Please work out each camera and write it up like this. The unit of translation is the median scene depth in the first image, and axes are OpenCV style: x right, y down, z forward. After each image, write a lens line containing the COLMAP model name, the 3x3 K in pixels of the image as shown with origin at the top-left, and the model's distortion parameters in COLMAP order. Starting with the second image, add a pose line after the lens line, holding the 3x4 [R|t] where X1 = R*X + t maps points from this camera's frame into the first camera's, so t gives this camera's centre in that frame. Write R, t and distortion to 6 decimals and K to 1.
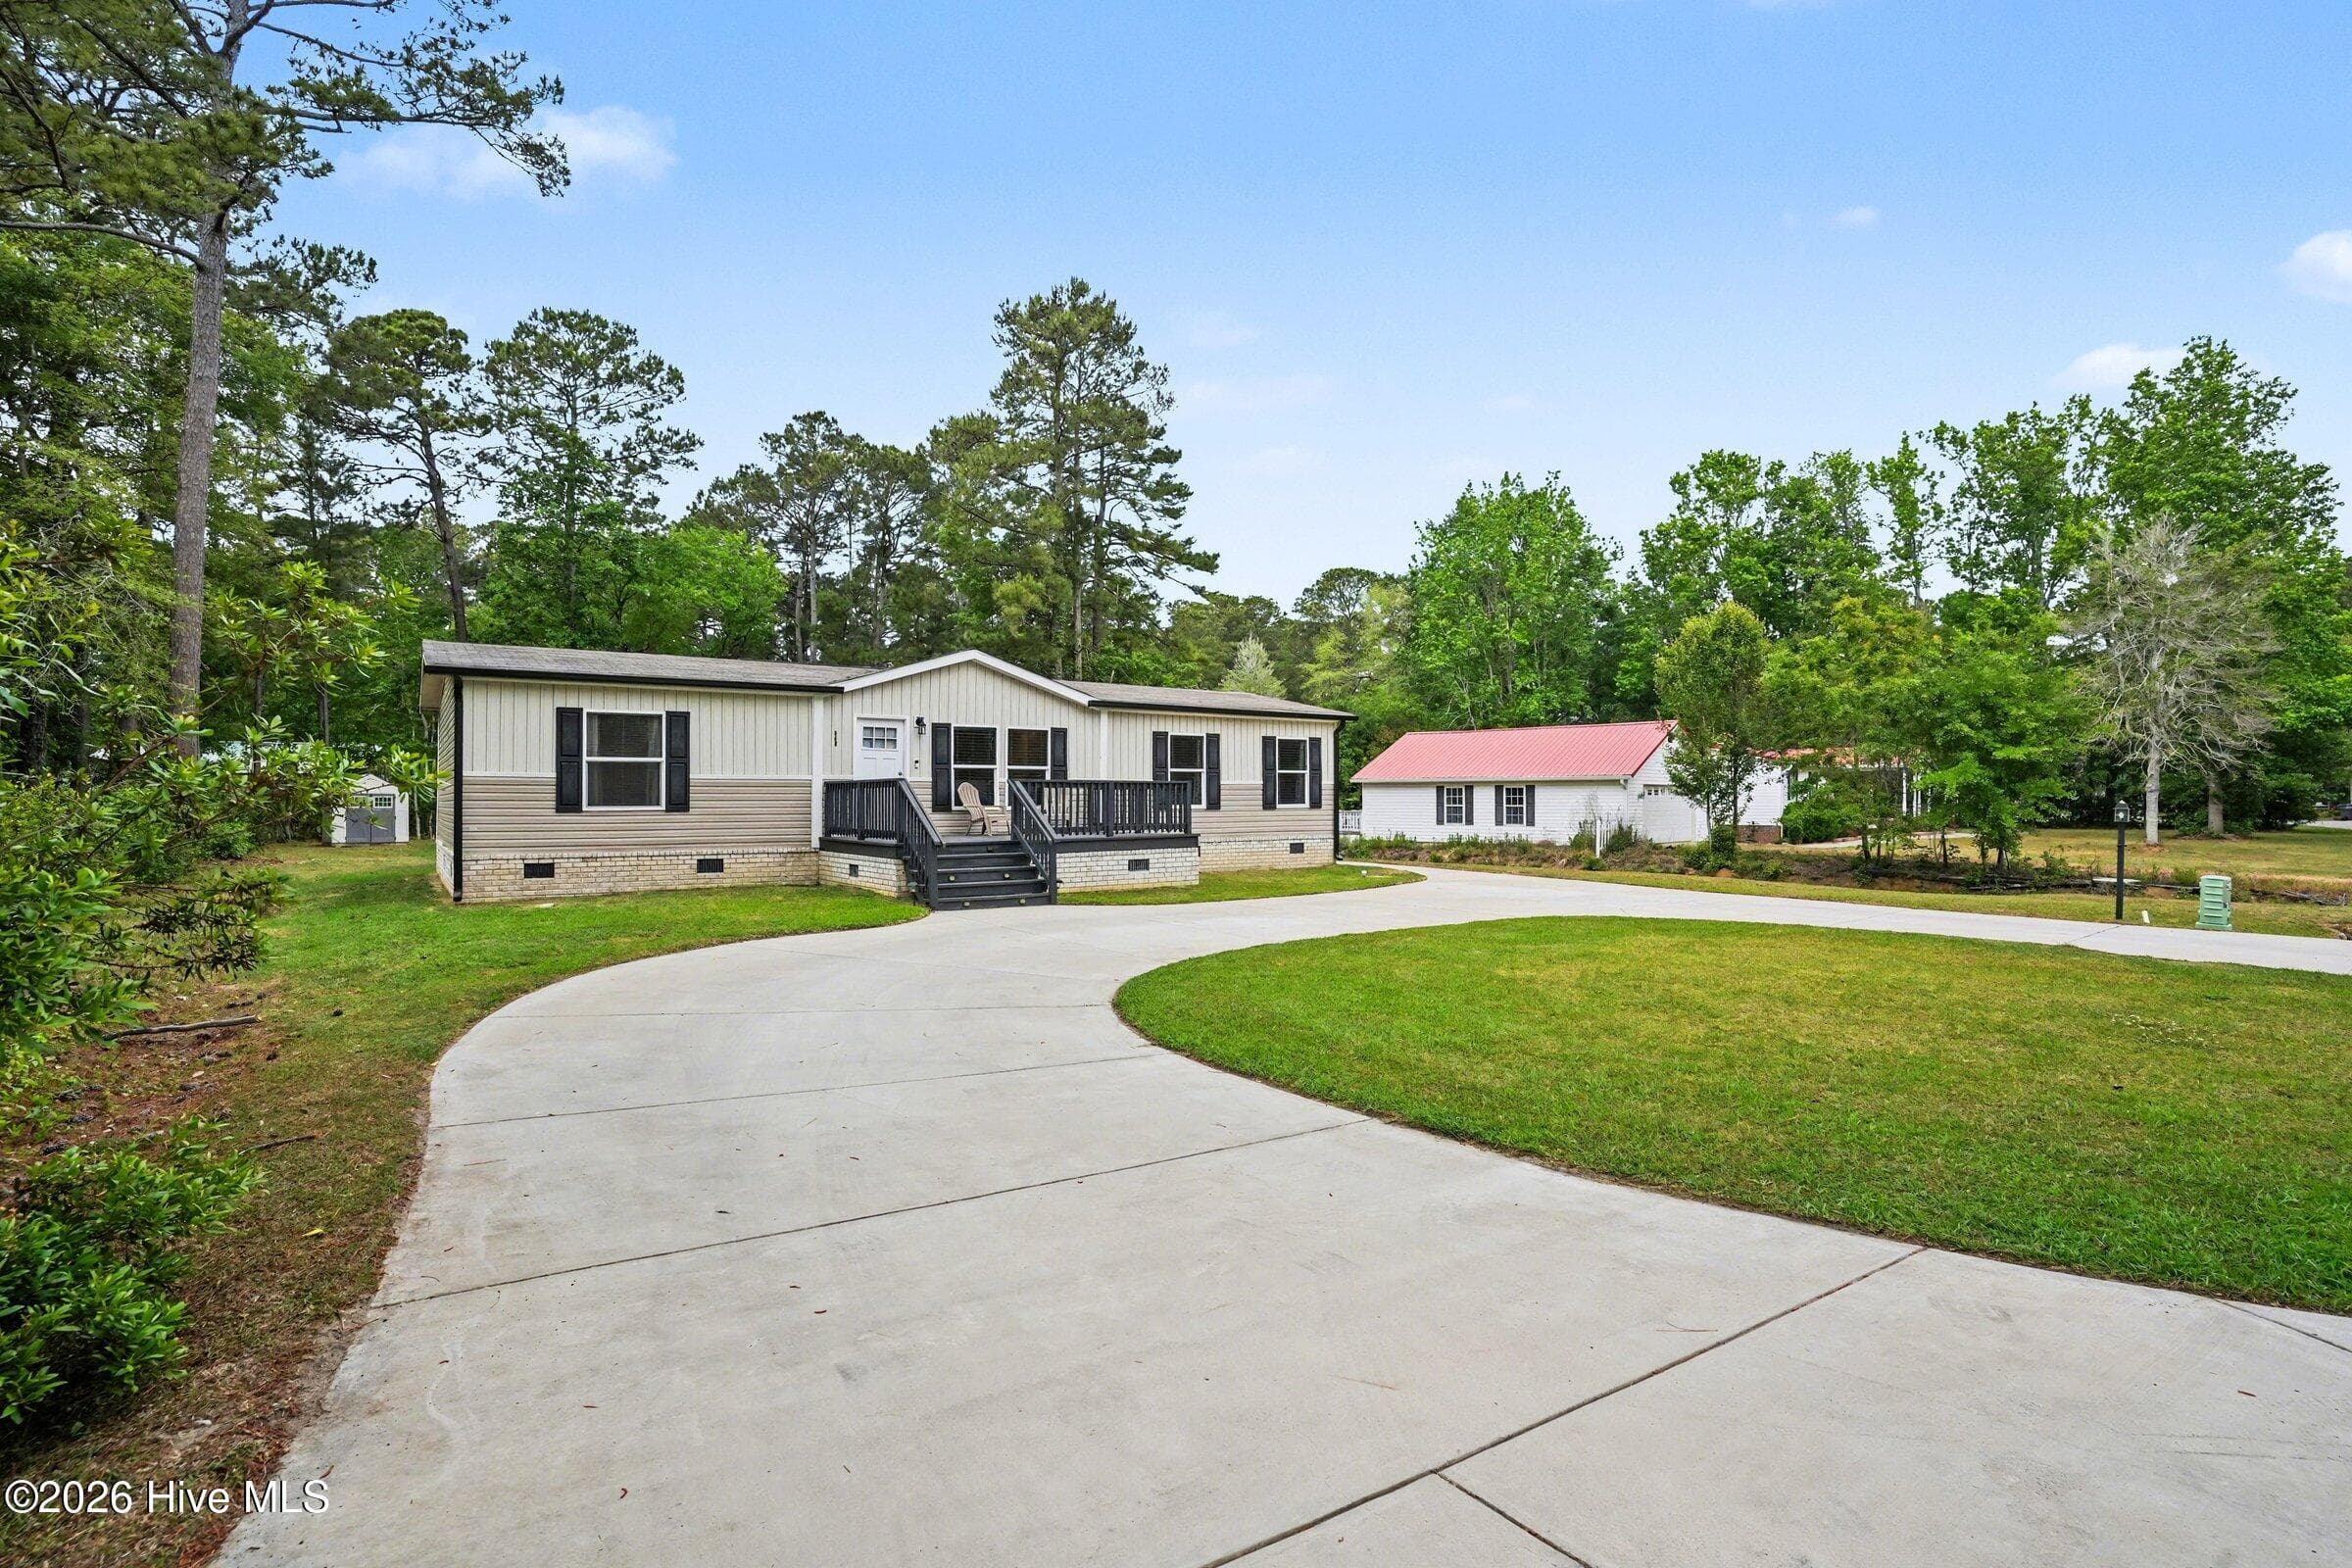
lens RADIAL K [[1151.2, 0, 1176.0], [0, 1151.2, 784.0], [0, 0, 1]] dist [-0.046917, 0.000287]
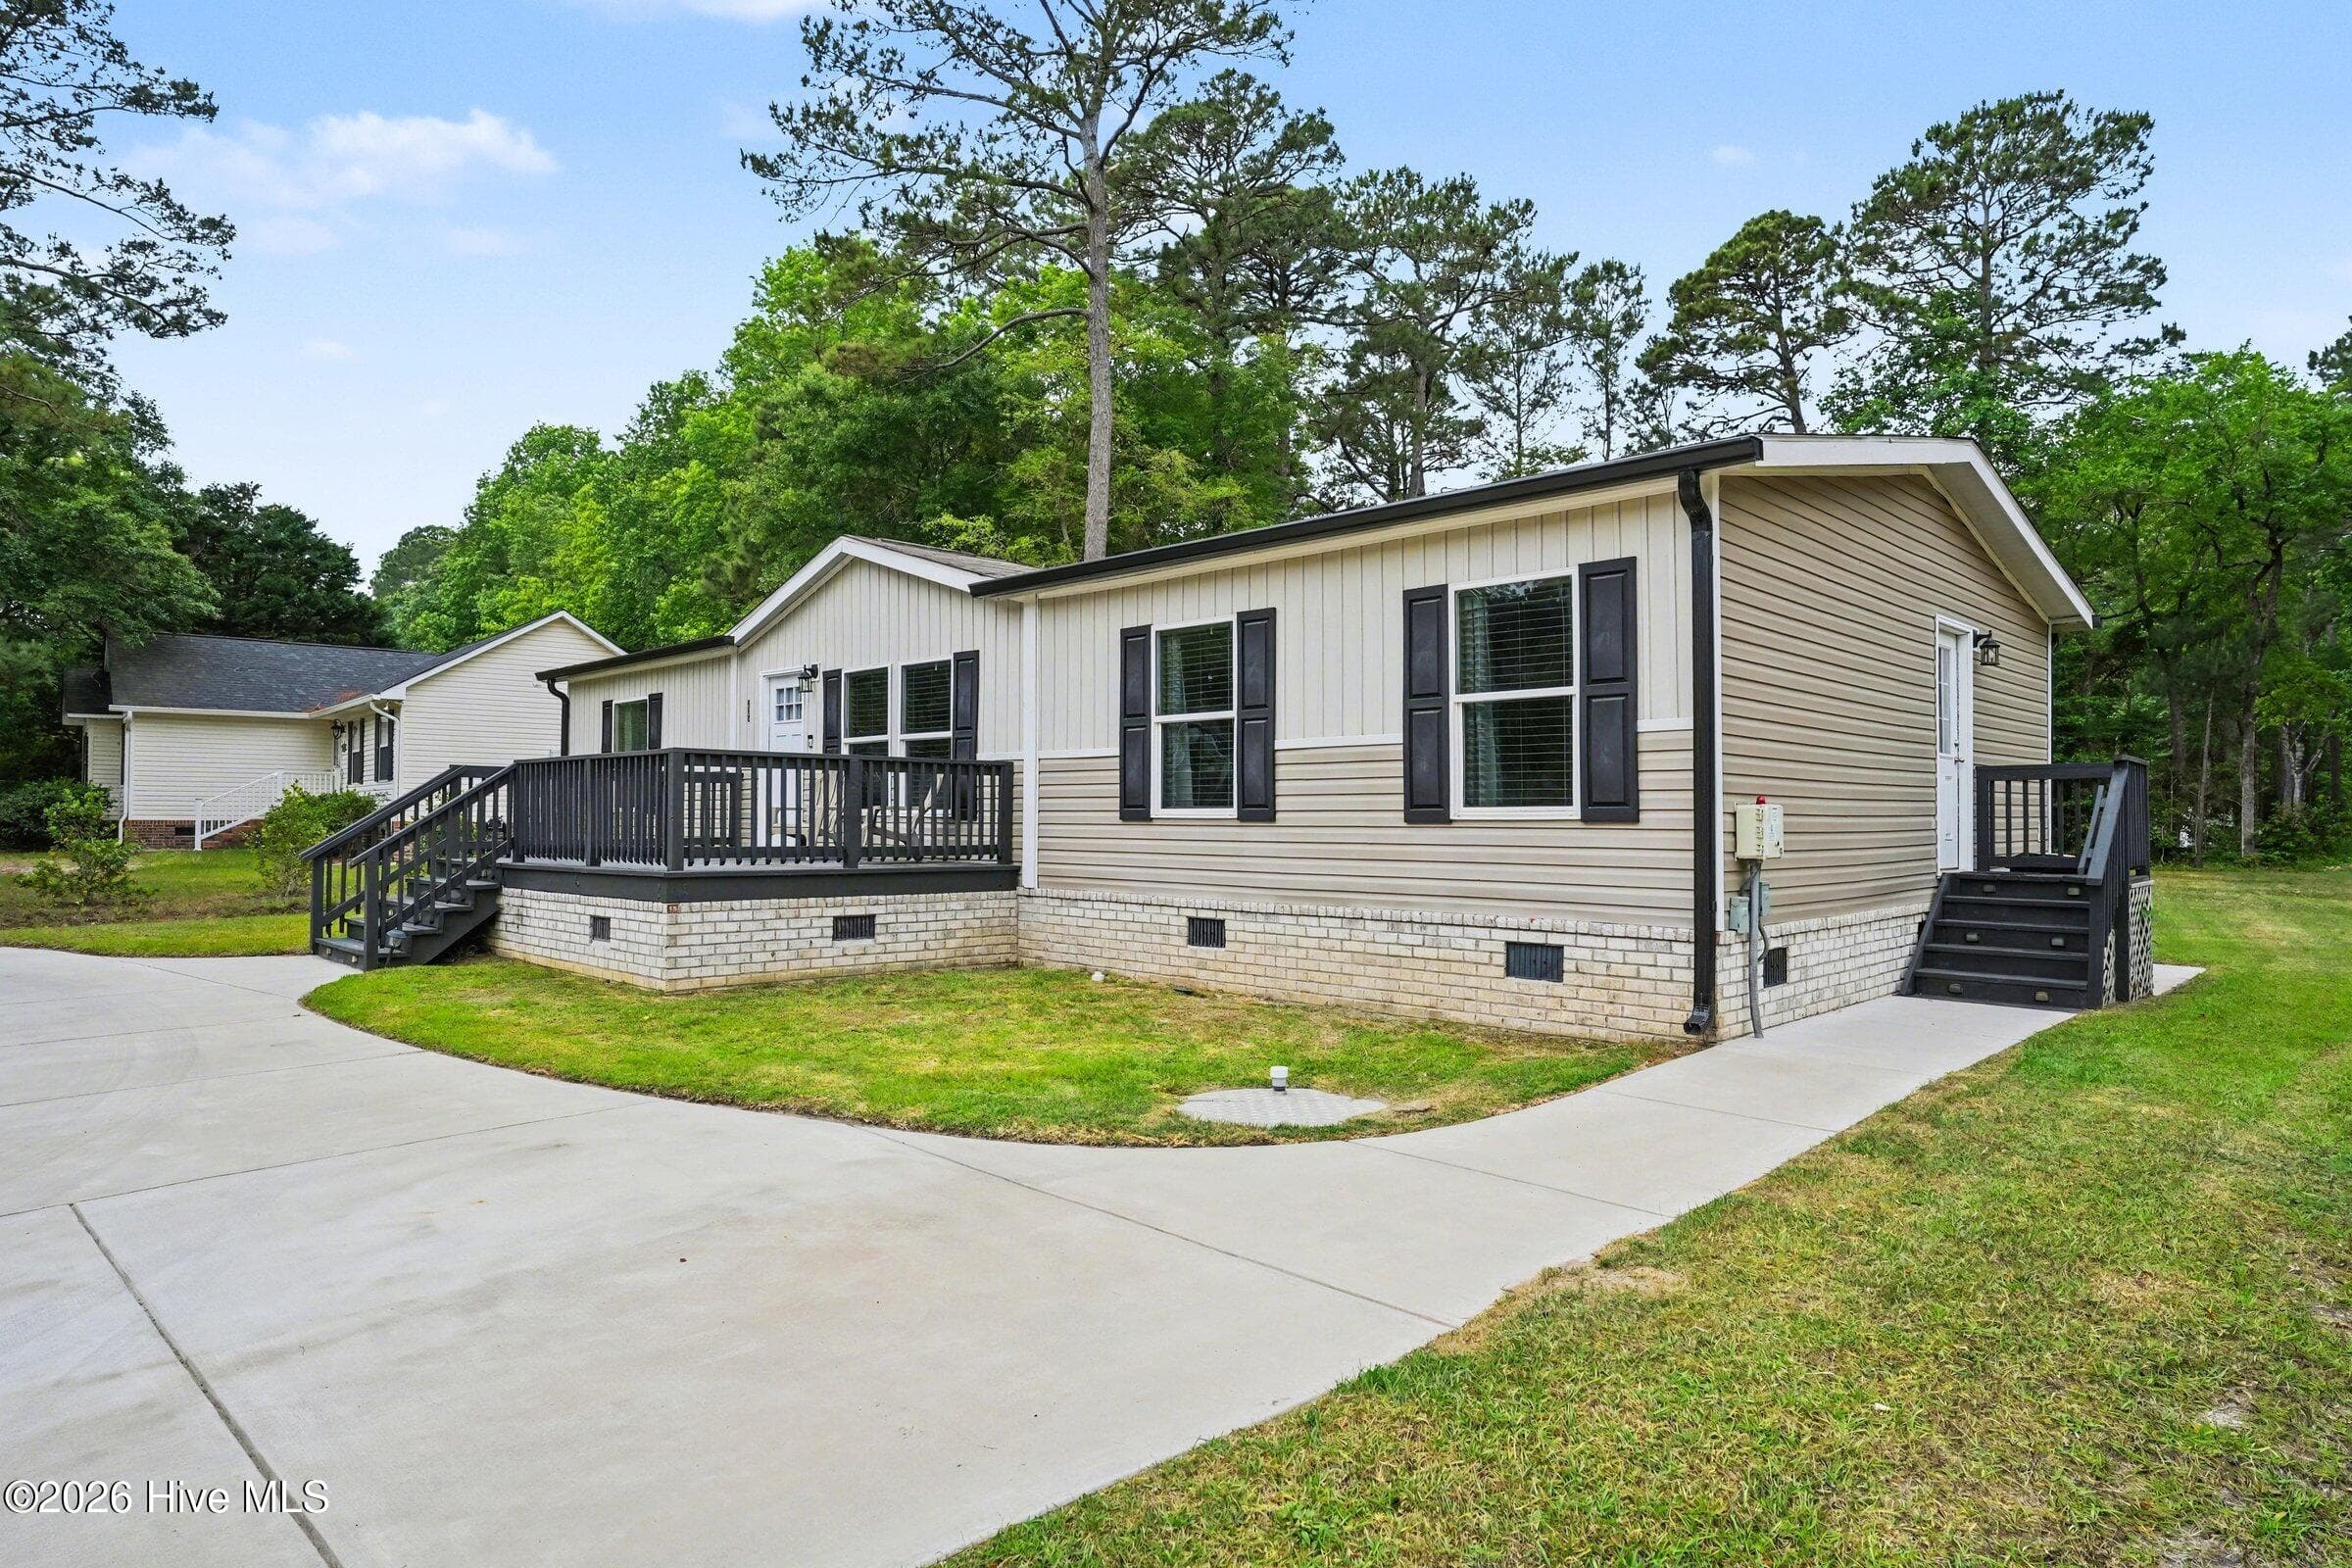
lens RADIAL K [[1348.4, 0, 1176.0], [0, 1348.4, 784.0], [0, 0, 1]] dist [-0.032151, 0.022700]
pose [[0.183410, -0.021240, -0.982807, 0.435081], [0.009211, 0.999760, -0.019888, 0.018644], [0.982993, -0.005405, 0.183562, 0.889719]]
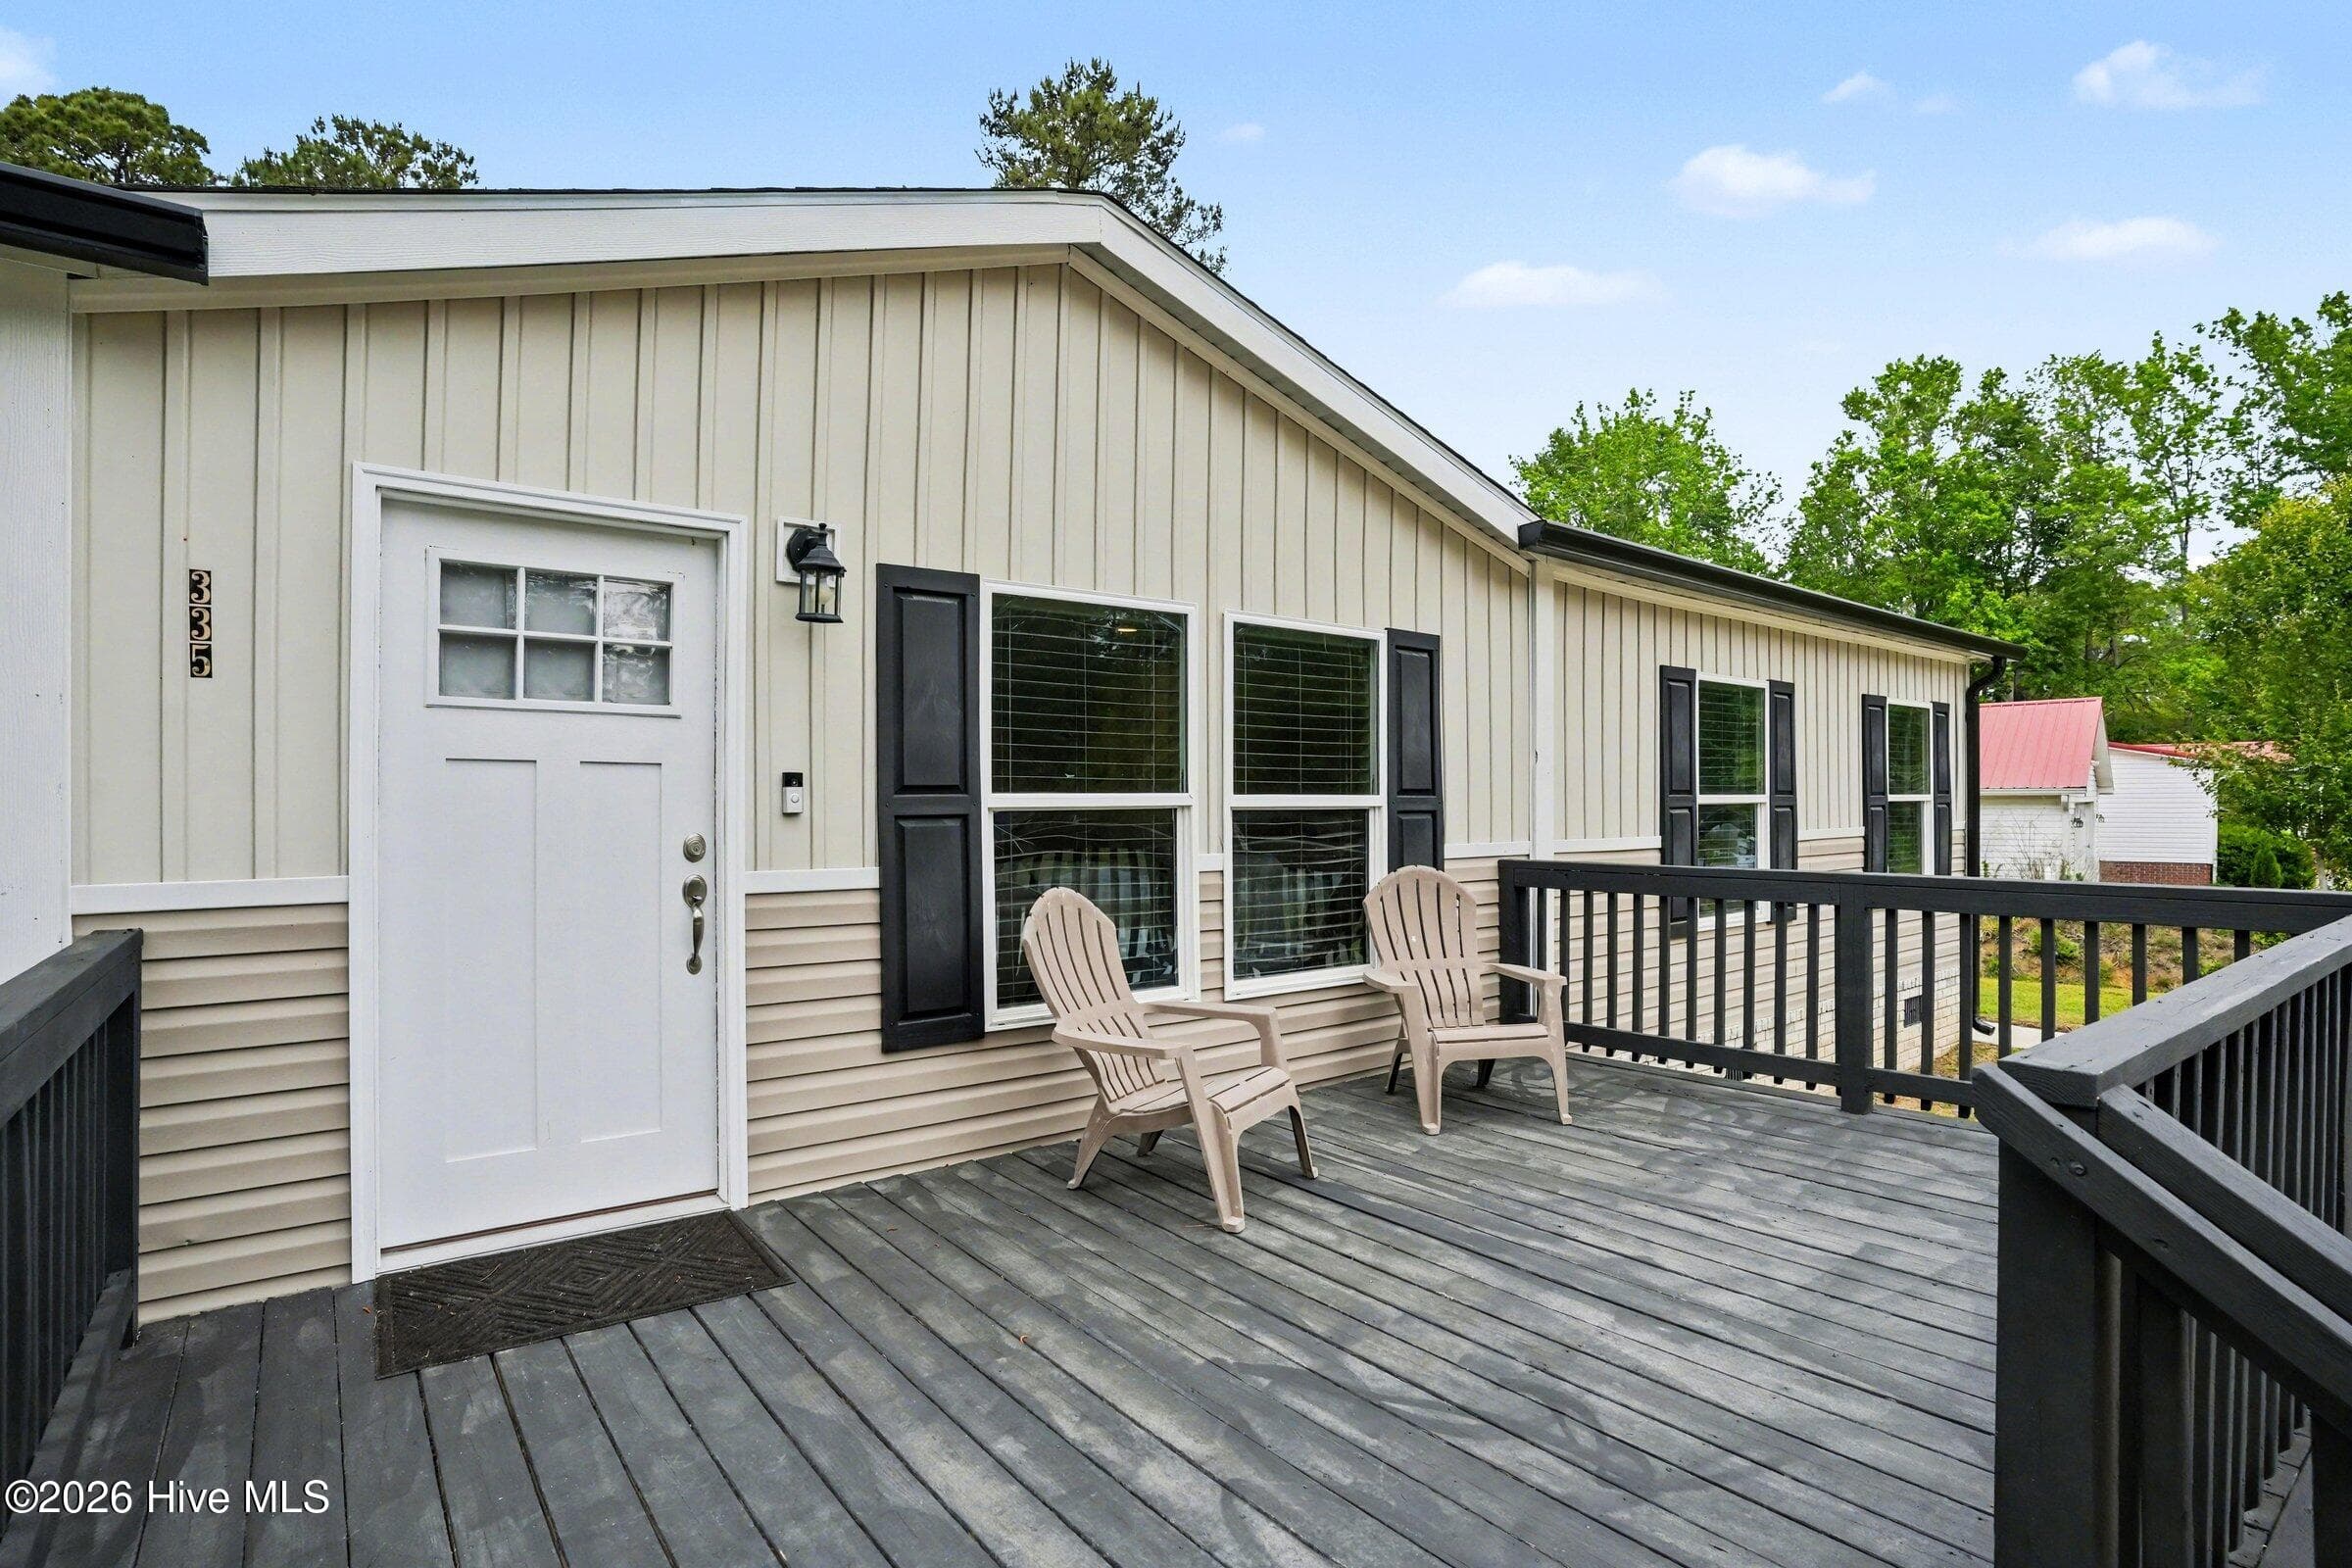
lens RADIAL K [[1156.6, 0, 1144.6], [0, 1156.6, 786.3], [0, 0, 1]] dist [-0.017095, 0.000109]
pose [[0.999986, -0.001032, 0.005278, -0.144651], [0.001025, 0.999999, 0.001293, -0.015459], [-0.005280, -0.001288, 0.999985, 0.689716]]
